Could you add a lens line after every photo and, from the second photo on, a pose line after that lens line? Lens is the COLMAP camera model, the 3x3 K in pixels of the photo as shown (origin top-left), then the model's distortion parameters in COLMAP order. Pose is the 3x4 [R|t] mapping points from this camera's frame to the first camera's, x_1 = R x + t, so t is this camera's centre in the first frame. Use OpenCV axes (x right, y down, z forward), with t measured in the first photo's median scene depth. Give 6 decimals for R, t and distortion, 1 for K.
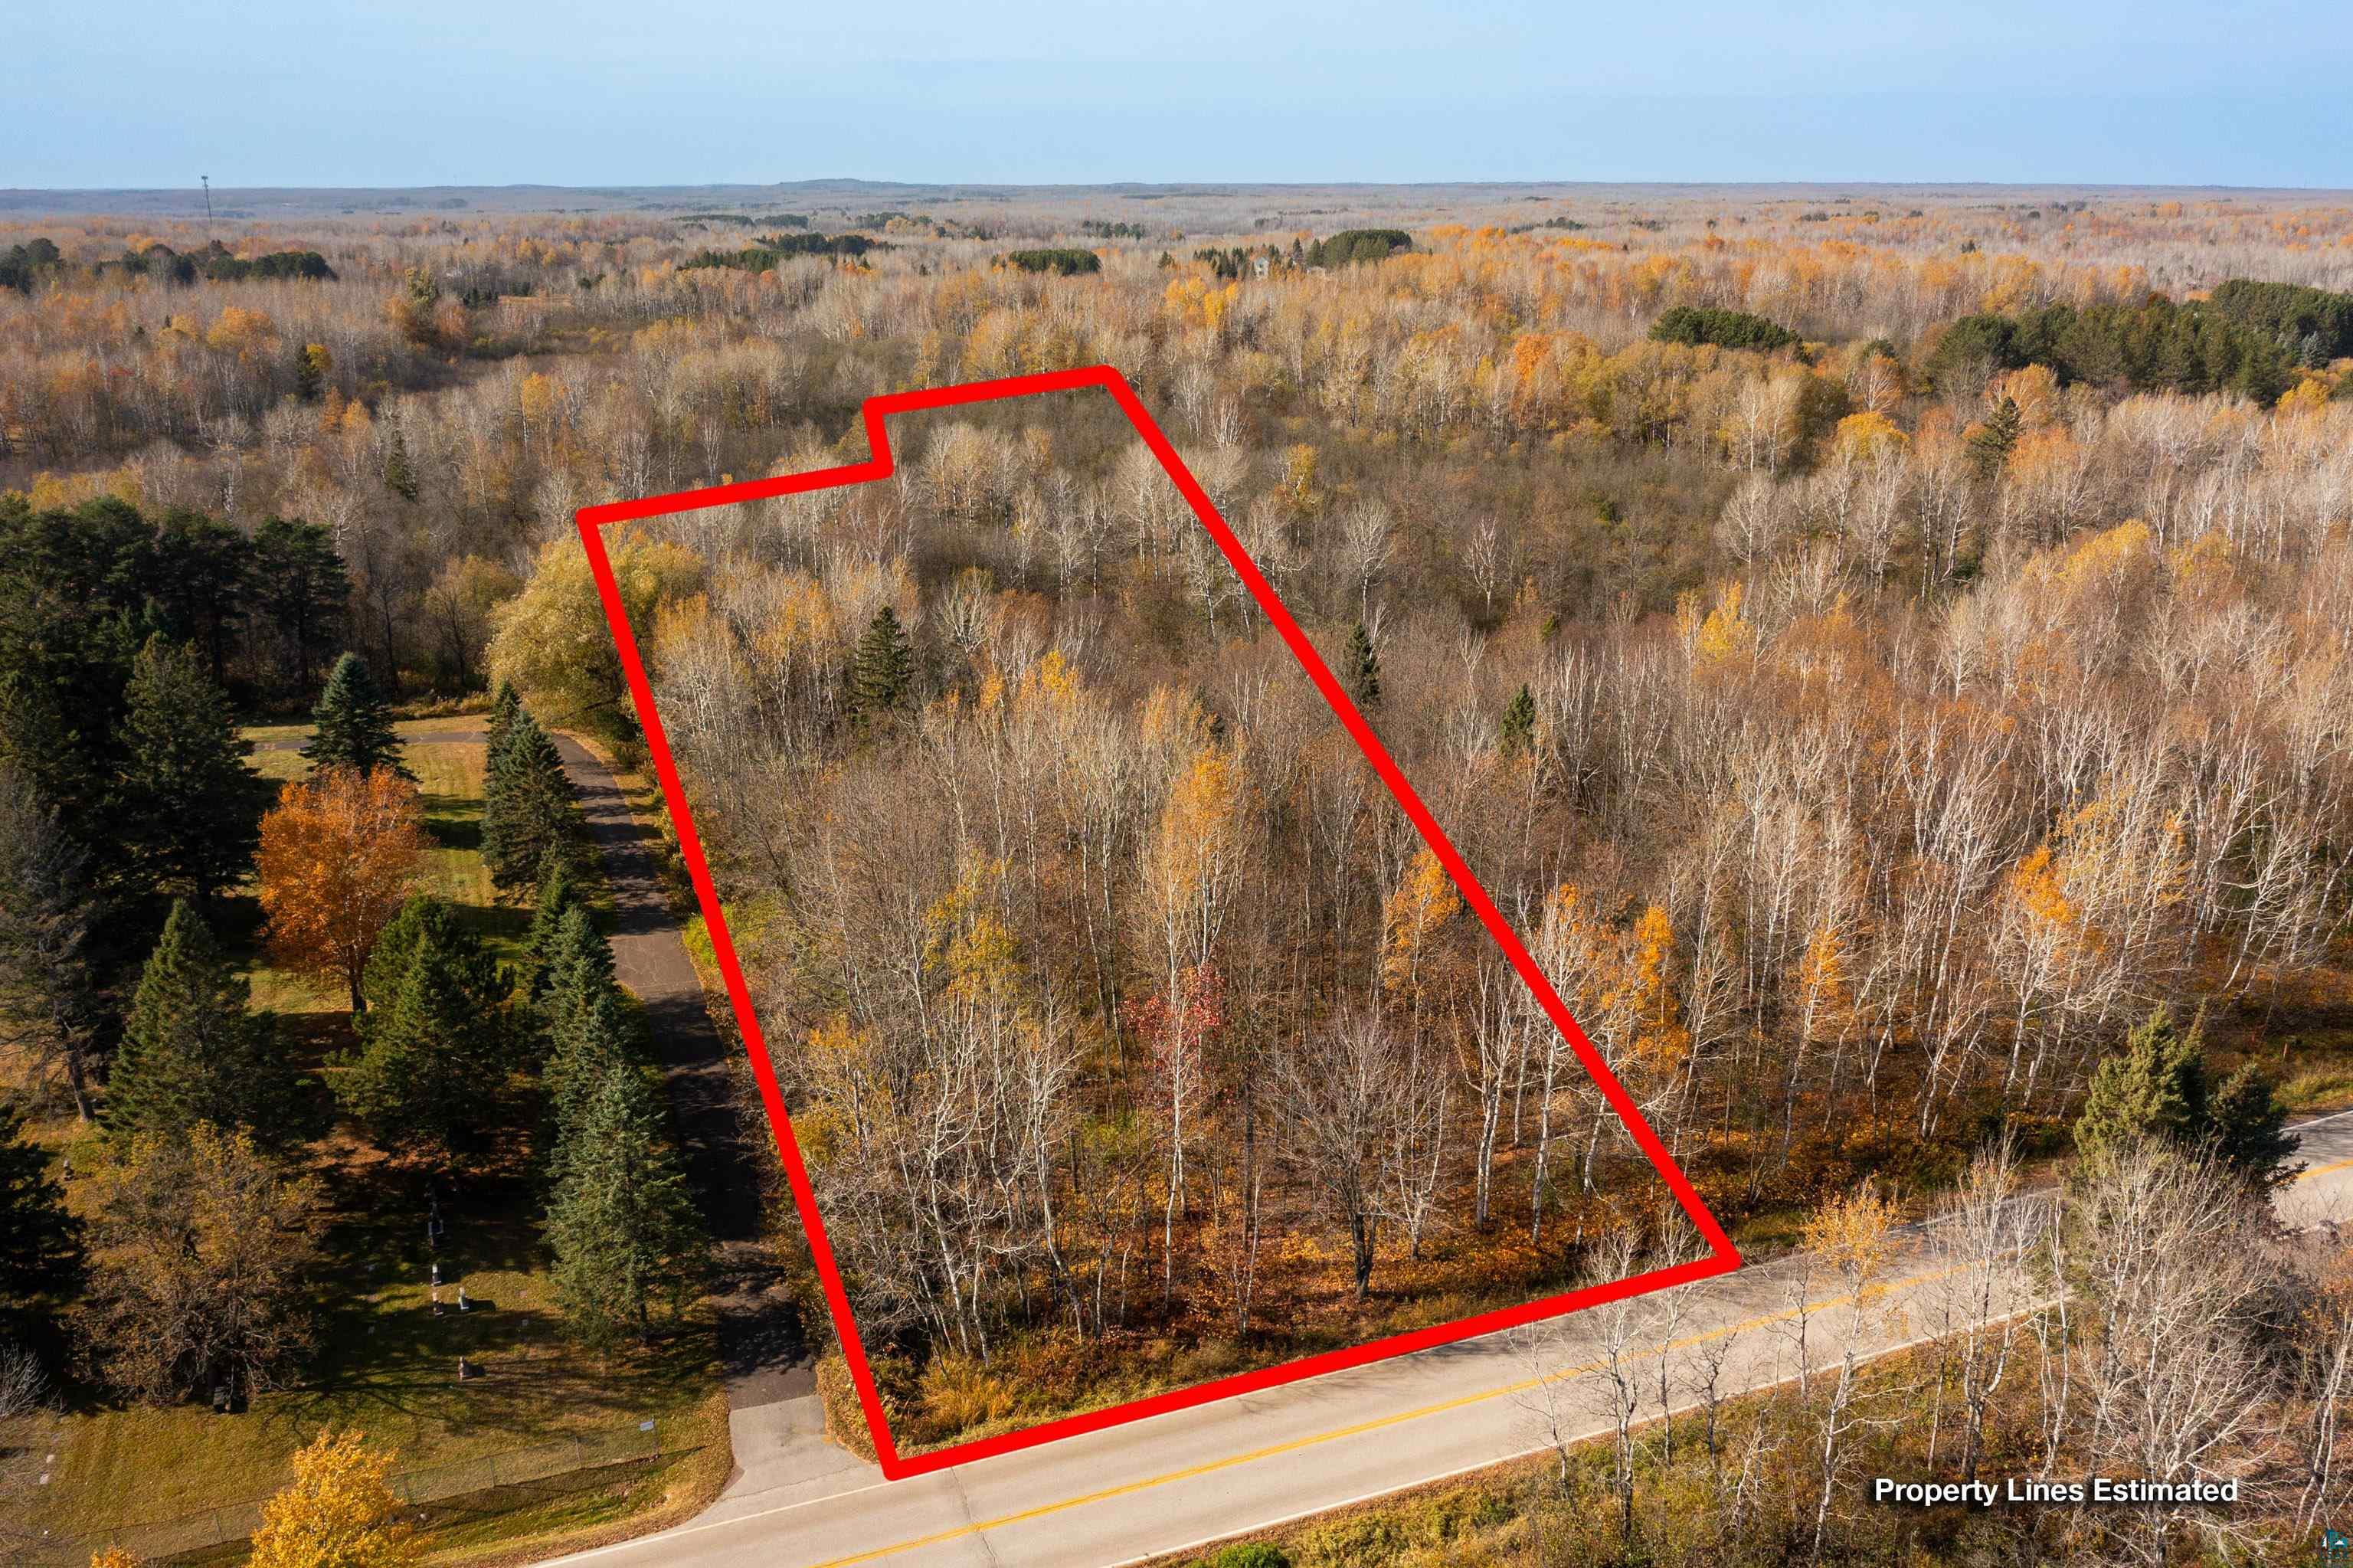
lens RADIAL K [[1863.0, 0, 1176.5], [0, 1863.0, 784.0], [0, 0, 1]] dist [-0.027157, 0.006741]
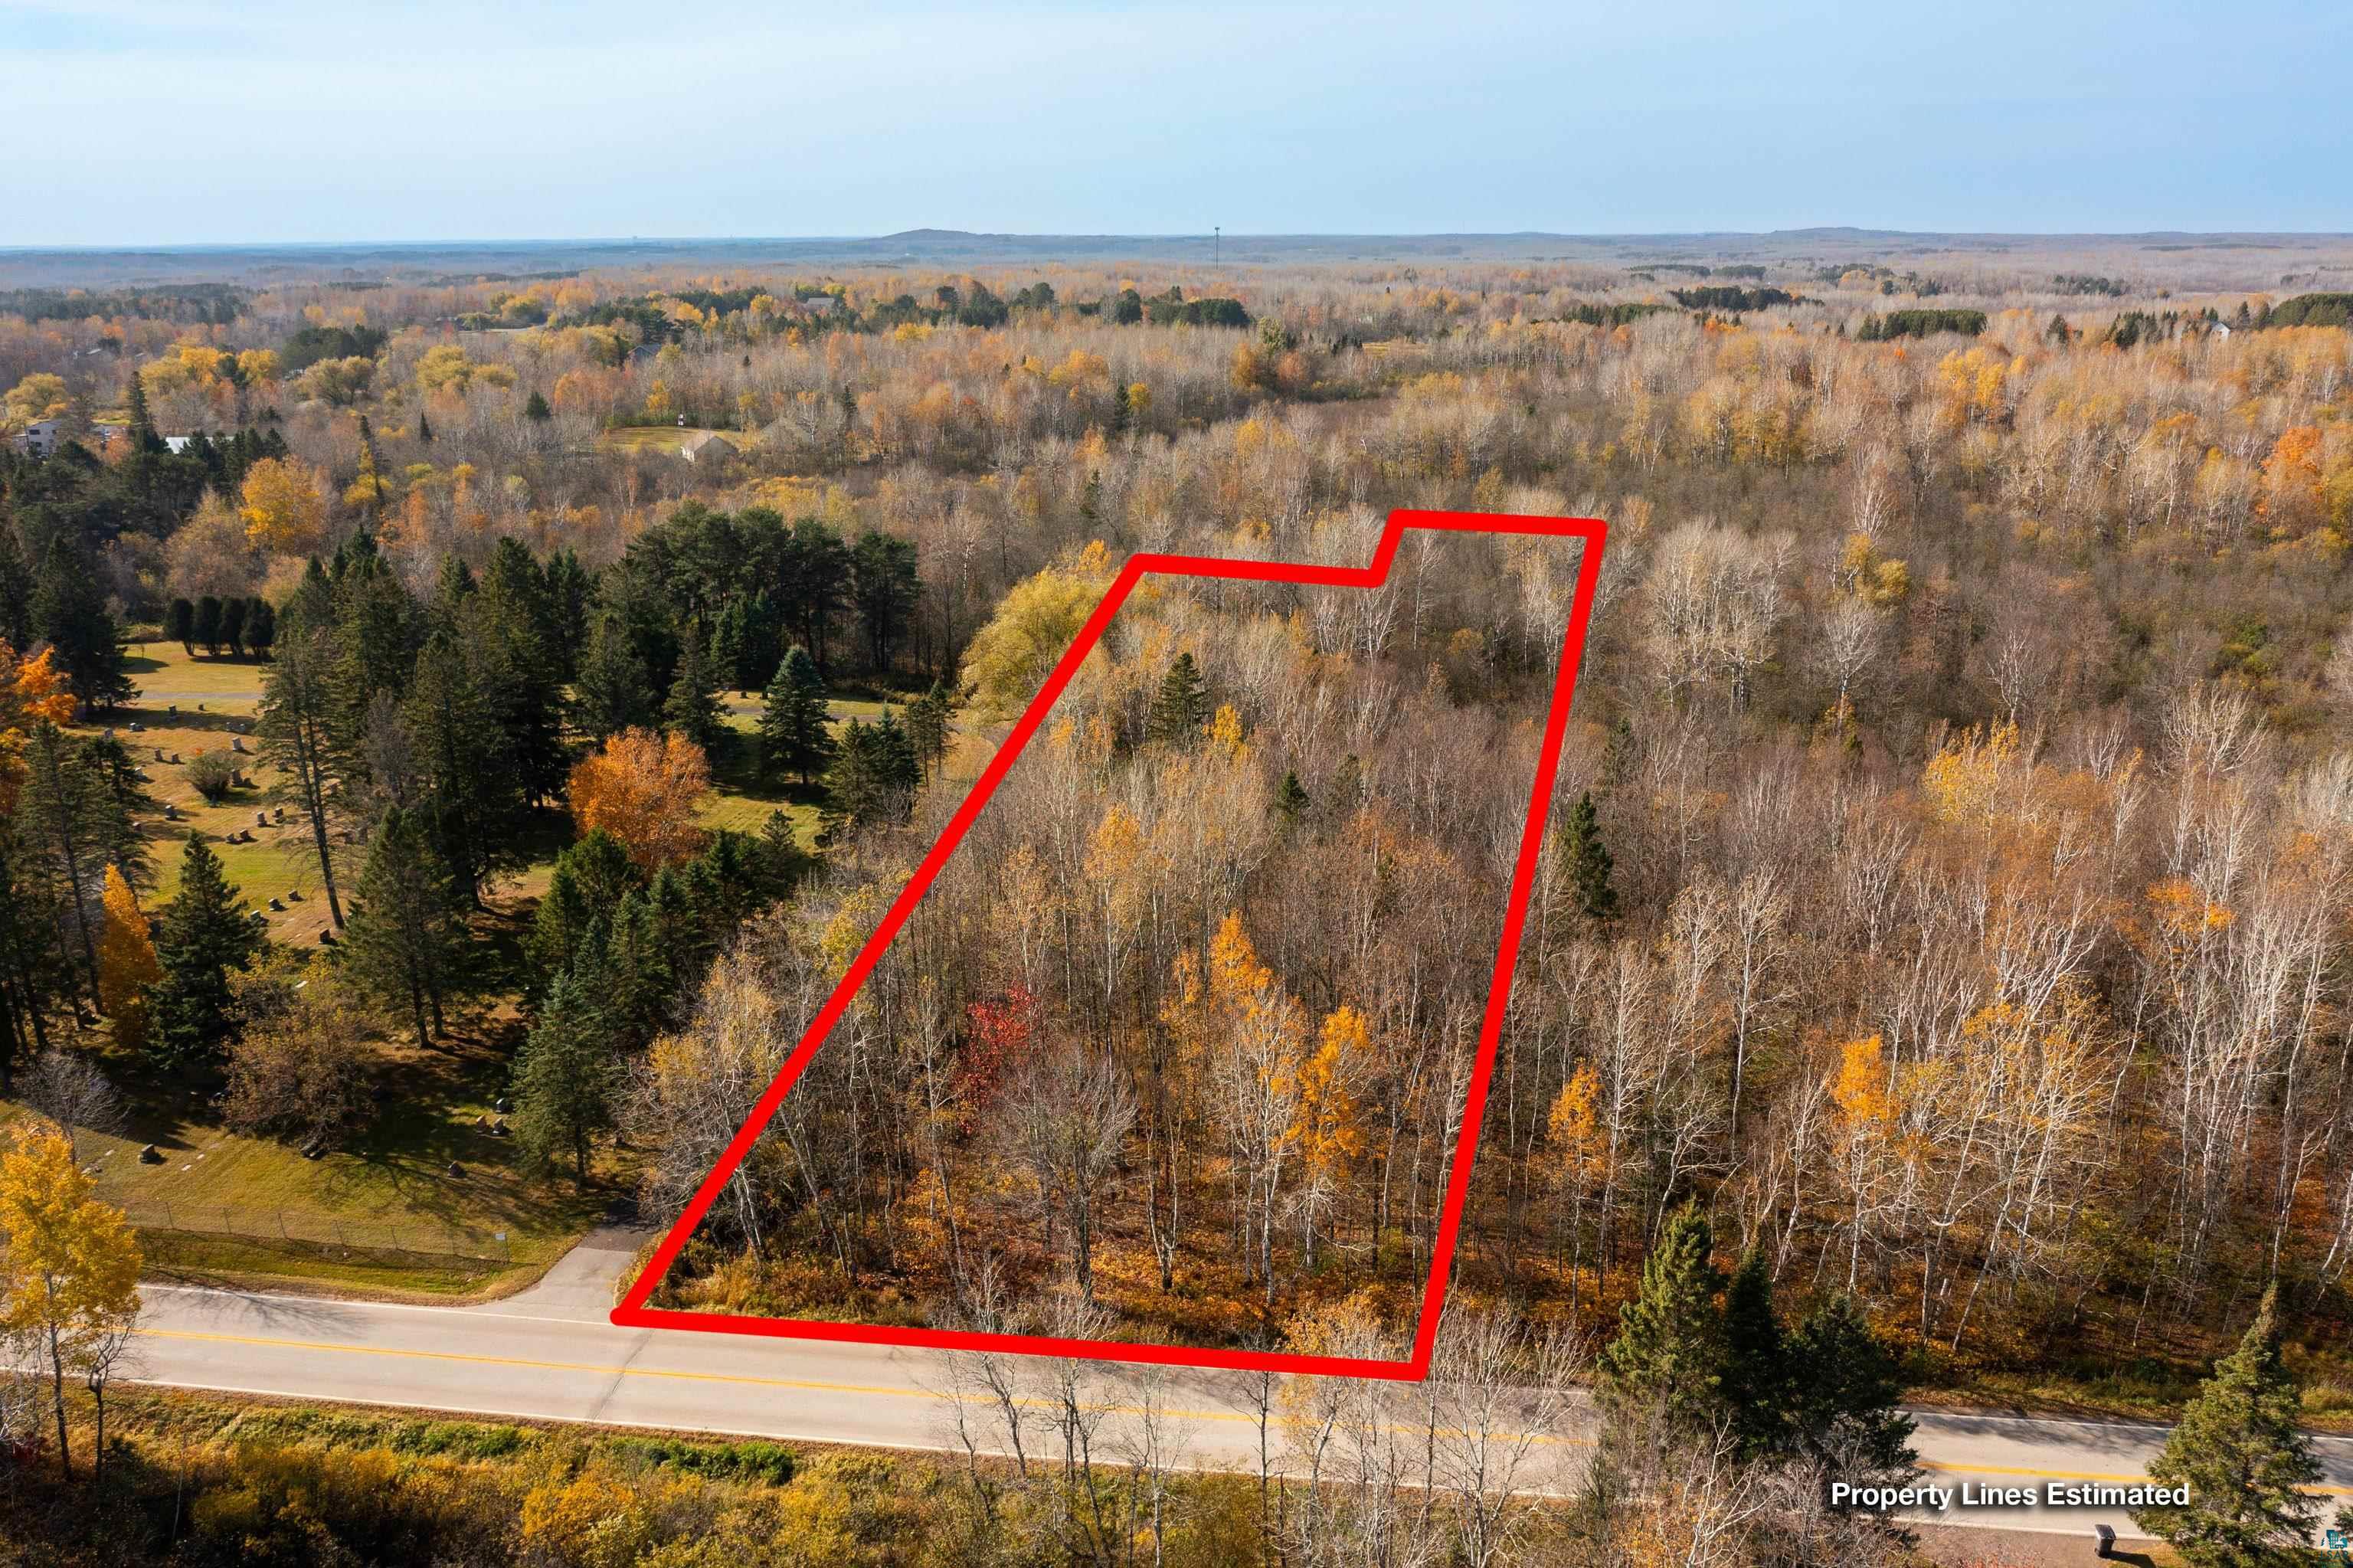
lens RADIAL K [[1826.8, 0, 1176.5], [0, 1826.8, 784.0], [0, 0, 1]] dist [-0.027777, 0.007985]
pose [[0.876918, 0.134774, -0.461358, 0.446272], [-0.143342, 0.989534, 0.016612, -0.043045], [0.458768, 0.051564, 0.887059, 0.029315]]
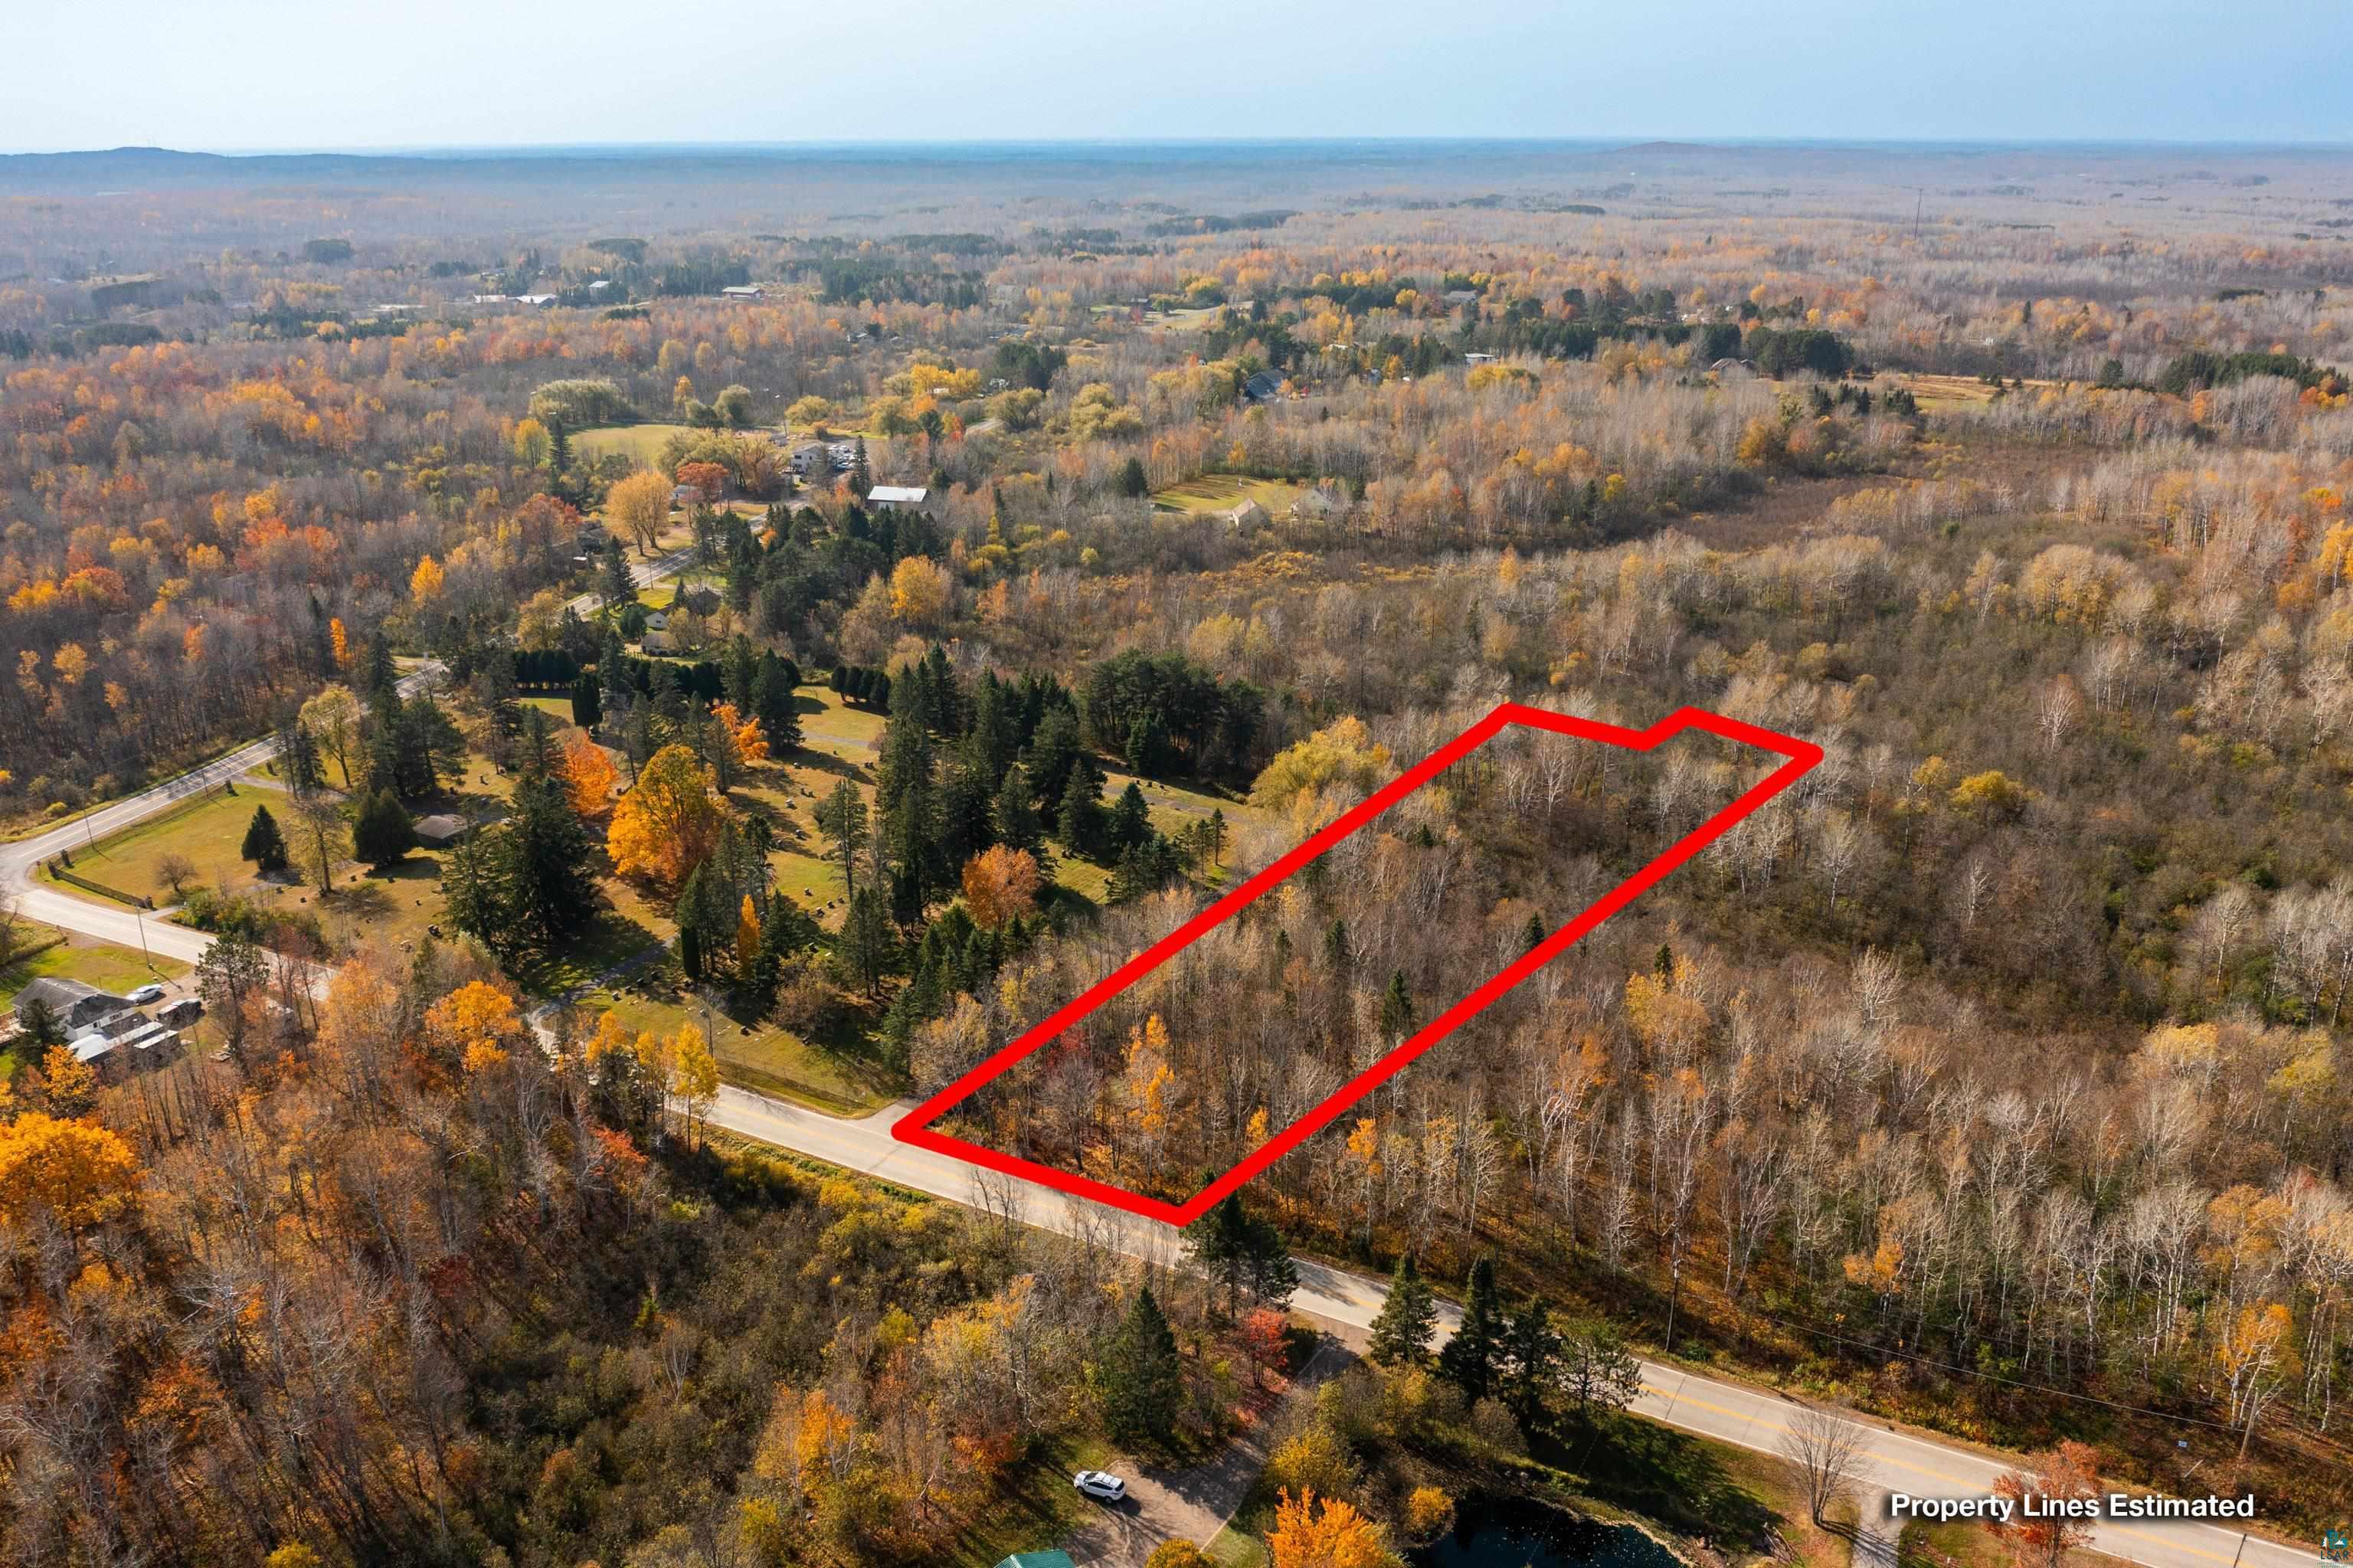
lens RADIAL K [[1863.0, 0, 1176.5], [0, 1863.0, 784.0], [0, 0, 1]] dist [-0.027157, 0.006741]
pose [[0.633713, 0.253589, -0.730822, 1.414980], [-0.233348, 0.963399, 0.131950, -0.445541], [0.737534, 0.086917, 0.669693, -0.485229]]
